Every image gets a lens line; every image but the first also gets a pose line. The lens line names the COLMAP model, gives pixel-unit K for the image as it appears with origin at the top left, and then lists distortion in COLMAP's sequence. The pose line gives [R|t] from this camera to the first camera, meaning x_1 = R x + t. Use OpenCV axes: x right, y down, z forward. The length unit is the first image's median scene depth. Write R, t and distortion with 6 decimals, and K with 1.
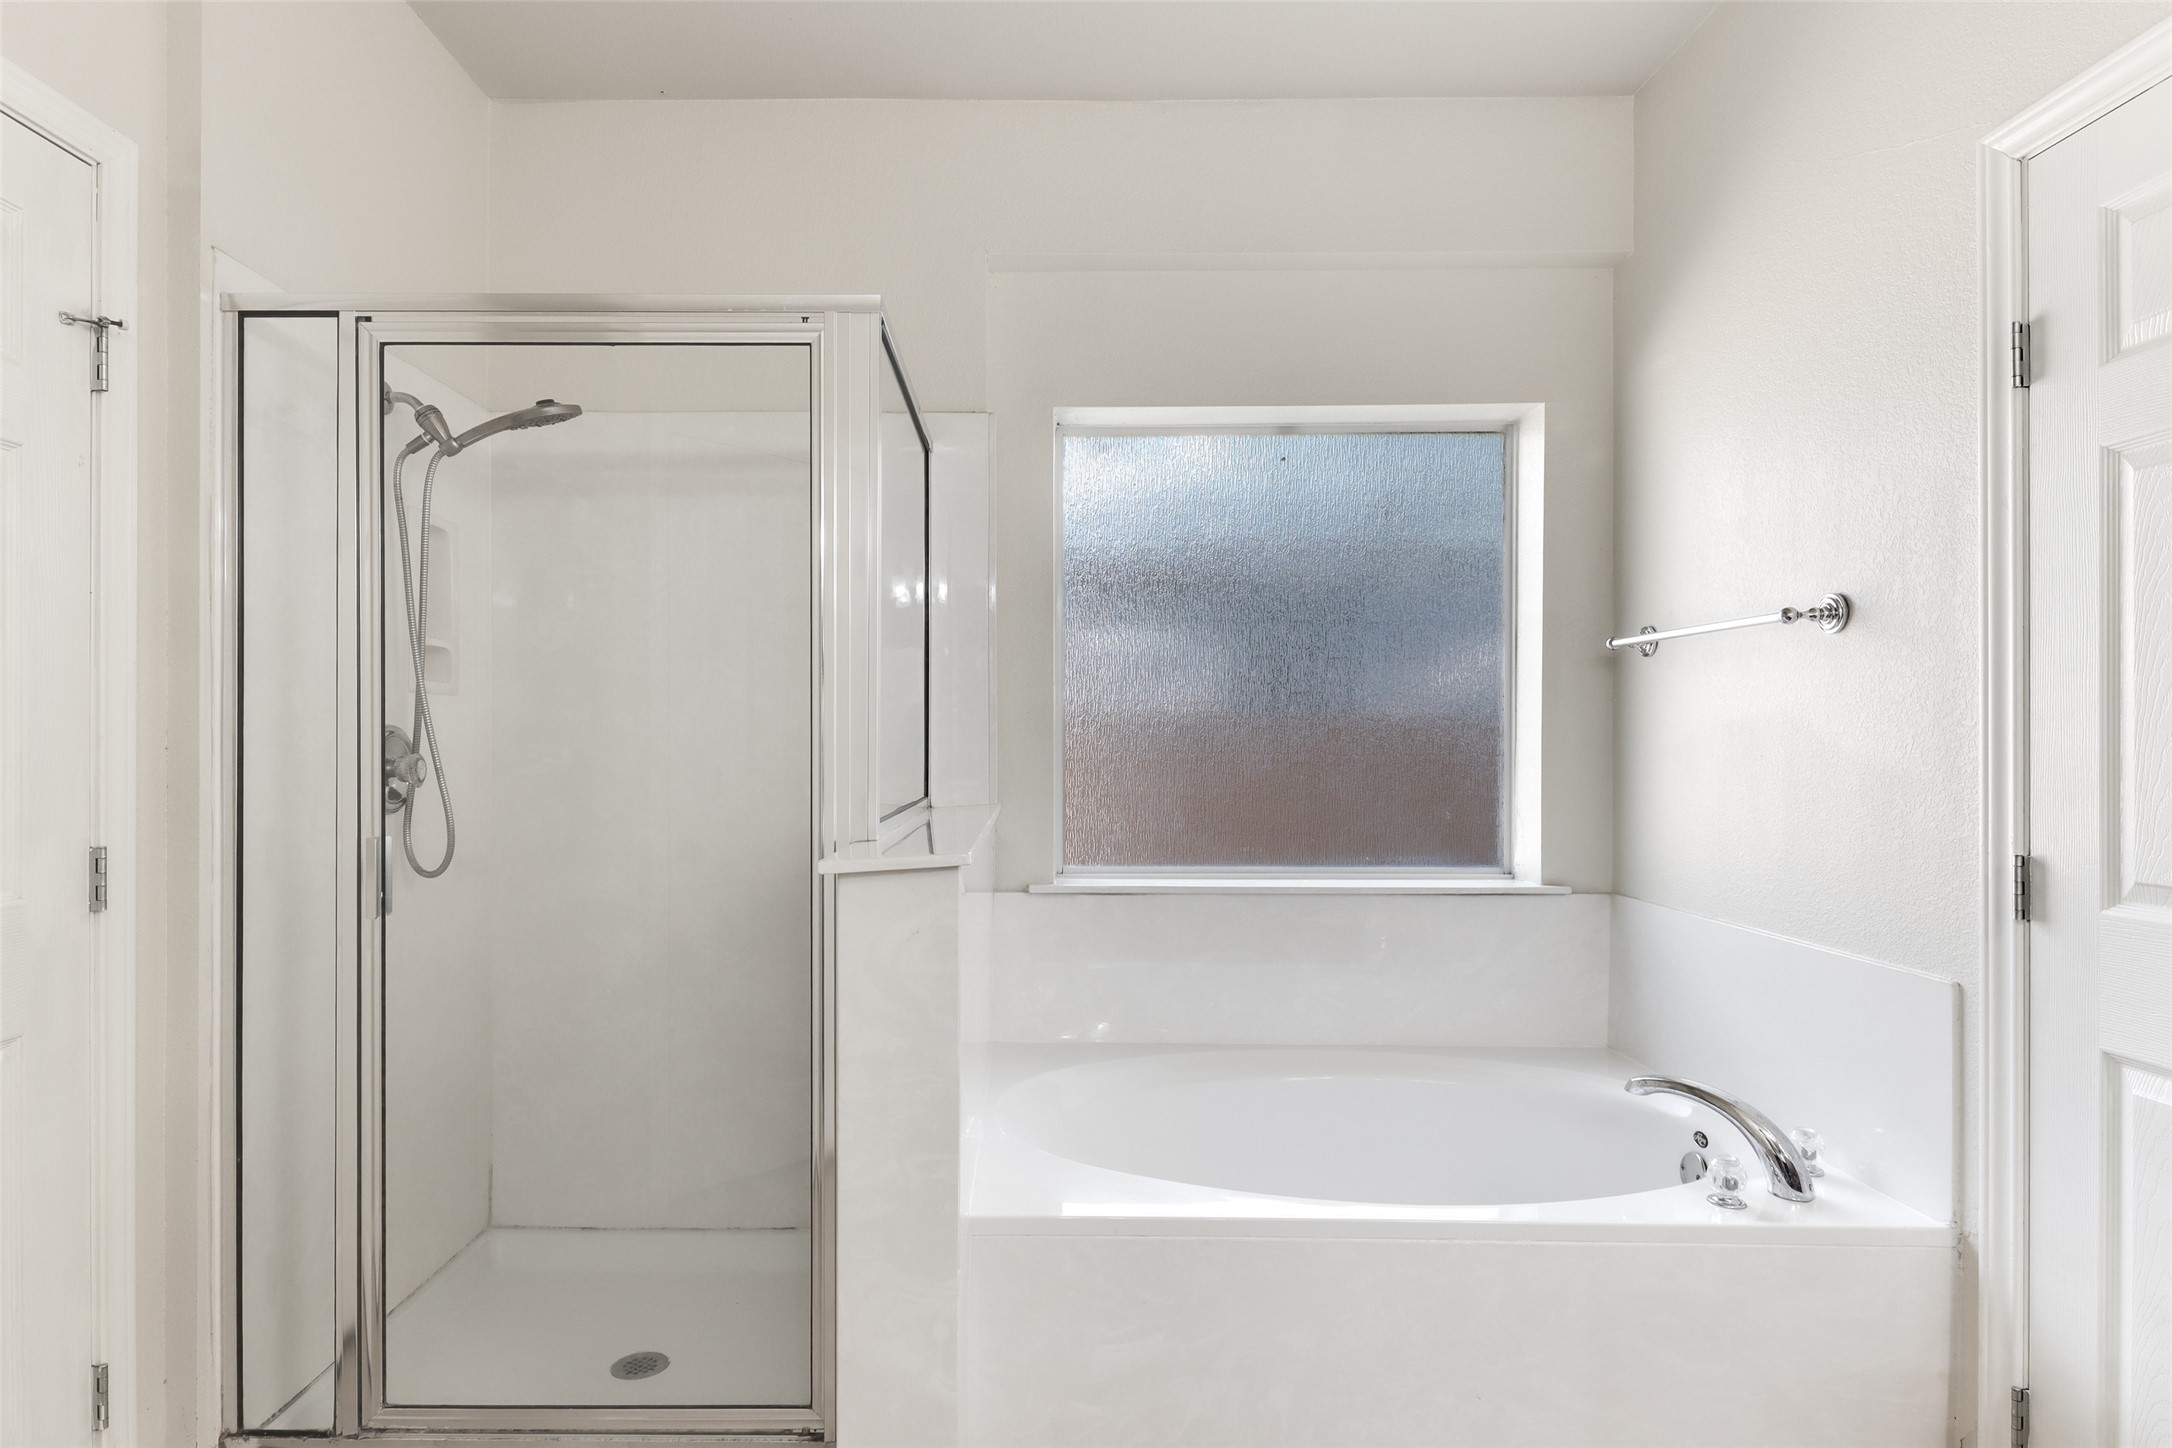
lens RADIAL K [[1117.0, 0, 1081.2], [0, 1117.0, 753.1], [0, 0, 1]] dist [0.000225, -0.001322]
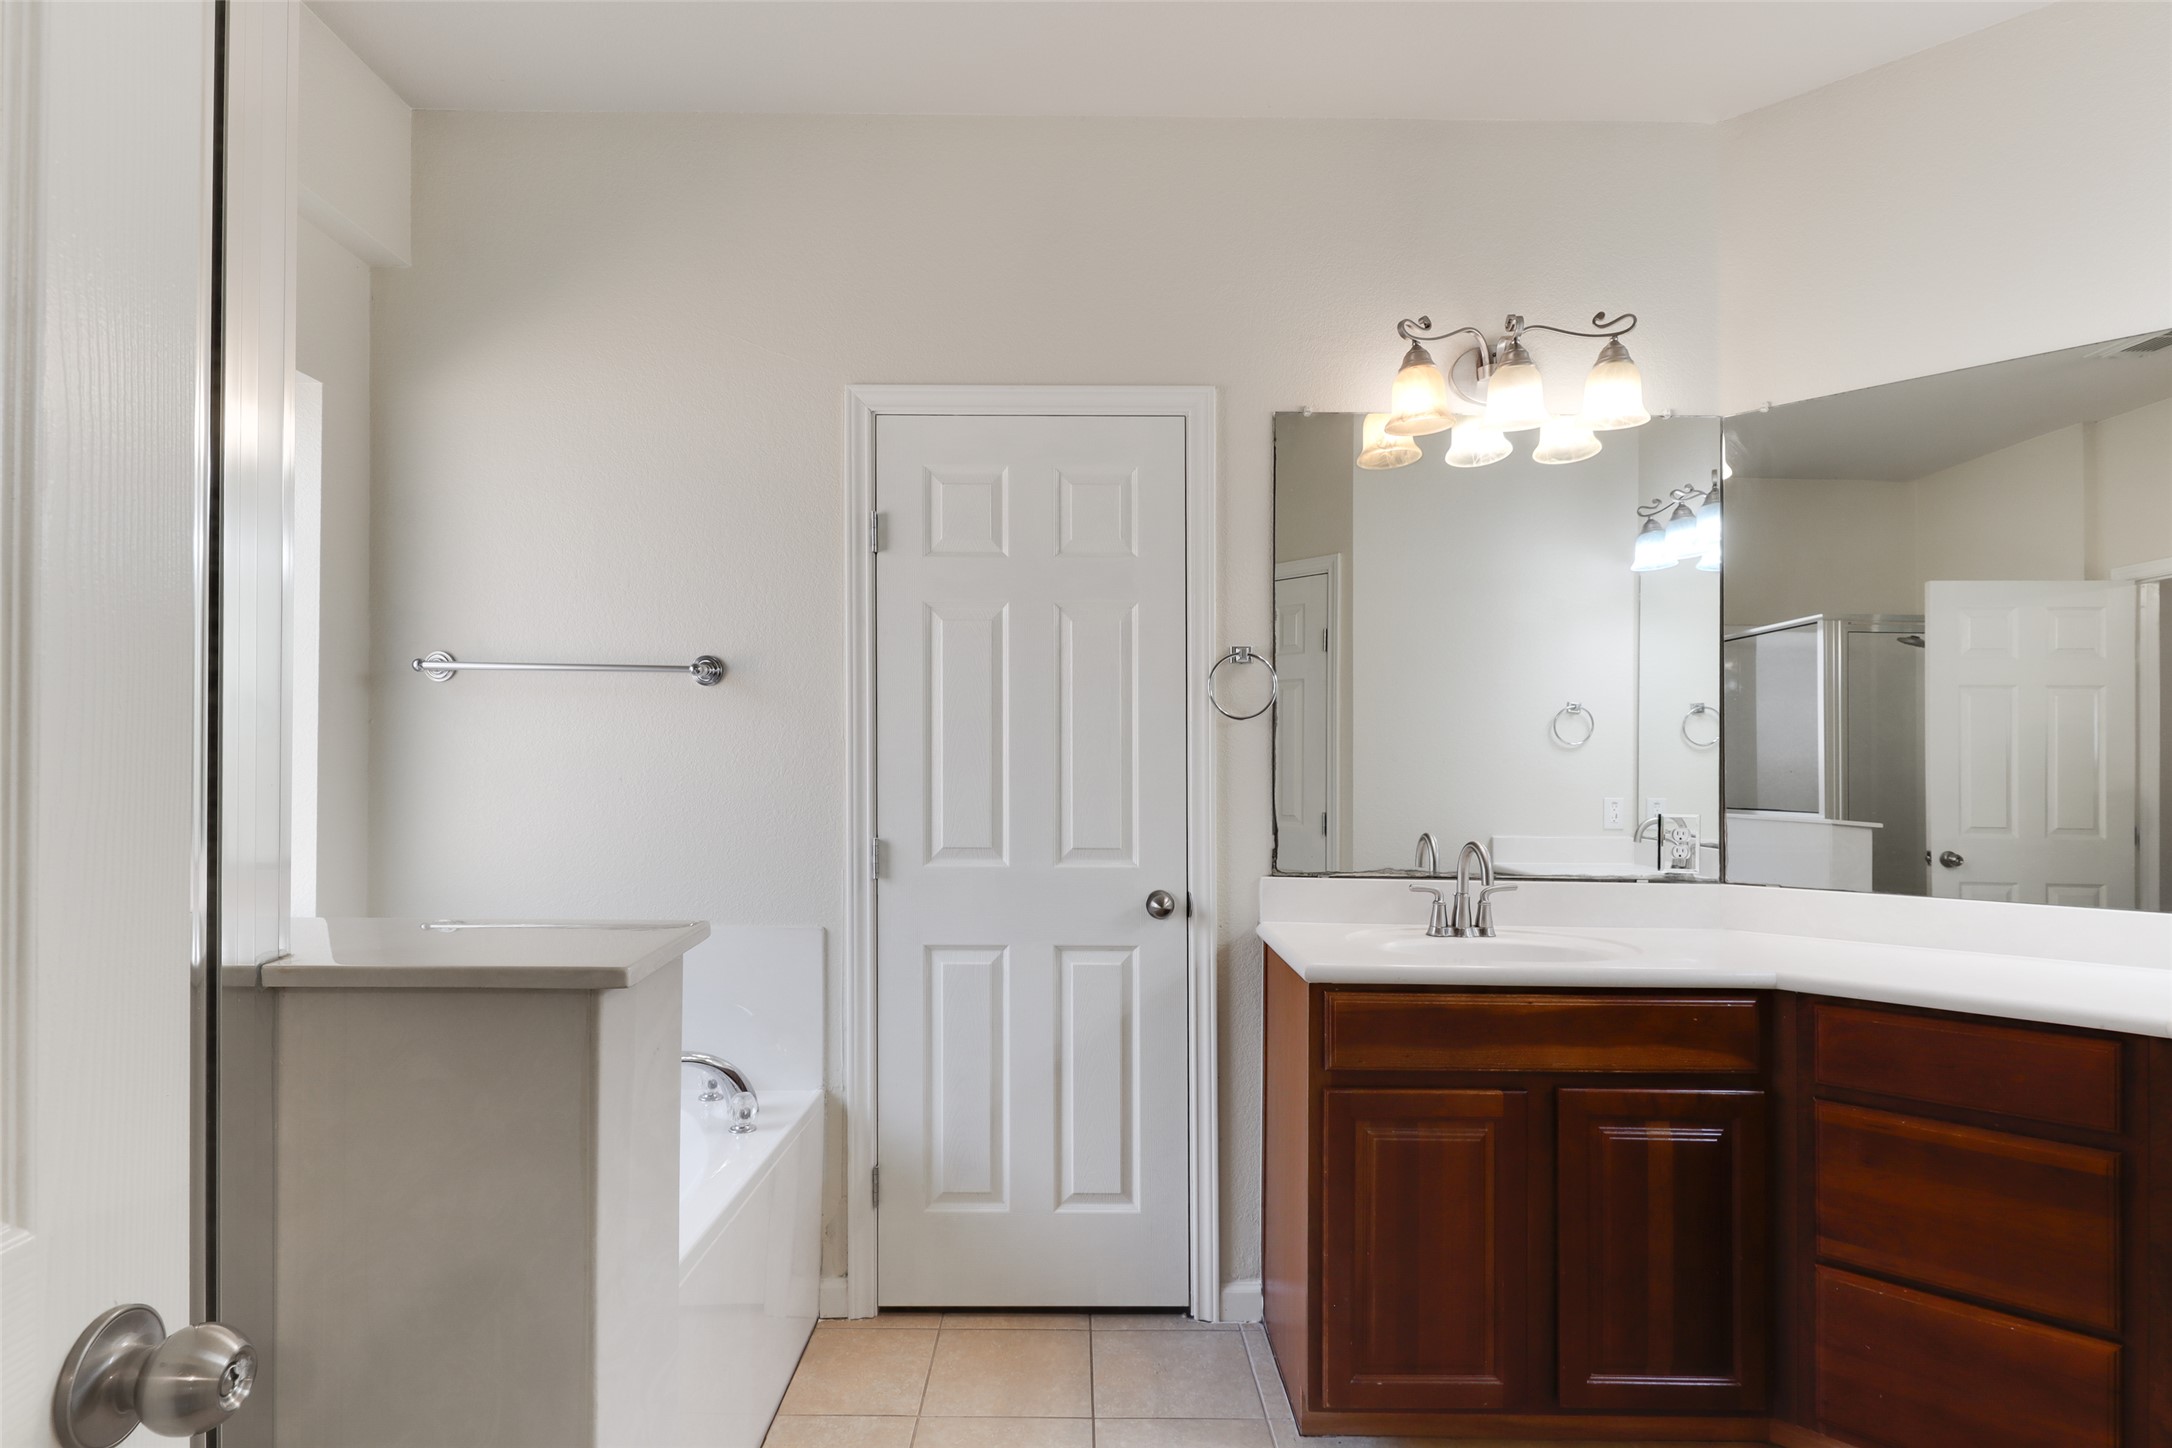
lens RADIAL K [[1117.0, 0, 1081.2], [0, 1117.0, 753.1], [0, 0, 1]] dist [0.000225, -0.001322]
pose [[0.044564, 0.003534, 0.999000, -0.777427], [0.002251, 0.999991, -0.003638, -0.027111], [-0.999004, 0.002411, 0.044556, 0.633023]]
